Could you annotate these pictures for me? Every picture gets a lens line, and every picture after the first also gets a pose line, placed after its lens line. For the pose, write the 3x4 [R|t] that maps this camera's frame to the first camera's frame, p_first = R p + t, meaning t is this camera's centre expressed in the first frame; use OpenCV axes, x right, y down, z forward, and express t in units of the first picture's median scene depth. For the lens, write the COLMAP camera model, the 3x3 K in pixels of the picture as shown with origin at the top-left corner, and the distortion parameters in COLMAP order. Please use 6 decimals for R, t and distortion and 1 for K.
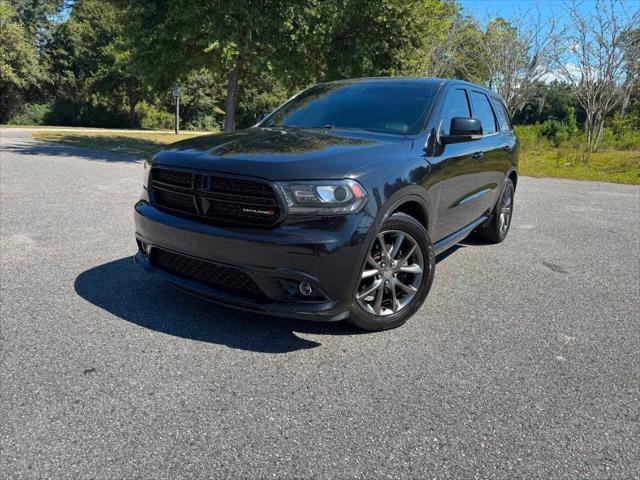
lens RADIAL K [[454.7, 0, 318.4], [0, 454.7, 240.5], [0, 0, 1]] dist [0.018229, -0.023897]
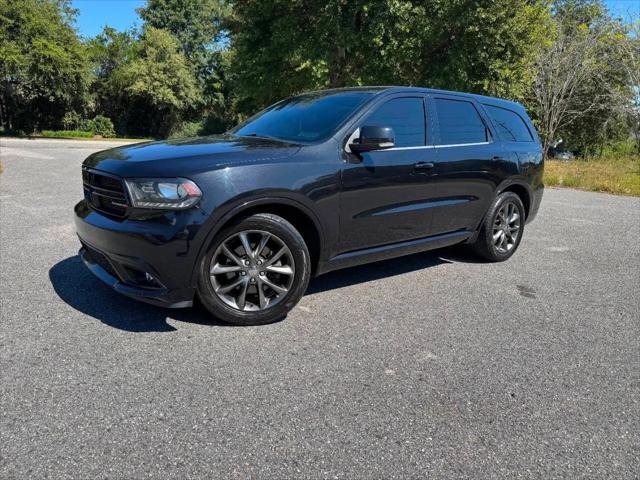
lens RADIAL K [[454.7, 0, 322.6], [0, 454.7, 242.3], [0, 0, 1]] dist [0.018229, -0.023897]
pose [[0.956488, 0.063350, -0.284811, 0.132422], [-0.071753, 0.997239, -0.019155, 0.003170], [0.282811, 0.038757, 0.958392, 0.007839]]
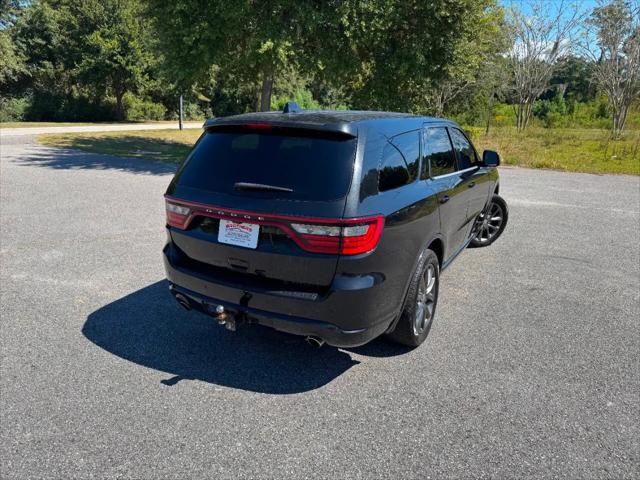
lens RADIAL K [[454.7, 0, 320.1], [0, 454.7, 240.0], [0, 0, 1]] dist [0.018229, -0.023897]
pose [[0.997050, -0.044795, 0.062321, -0.189215], [0.042240, 0.998235, 0.041735, -0.064905], [-0.064081, -0.038979, 0.997183, 0.053796]]
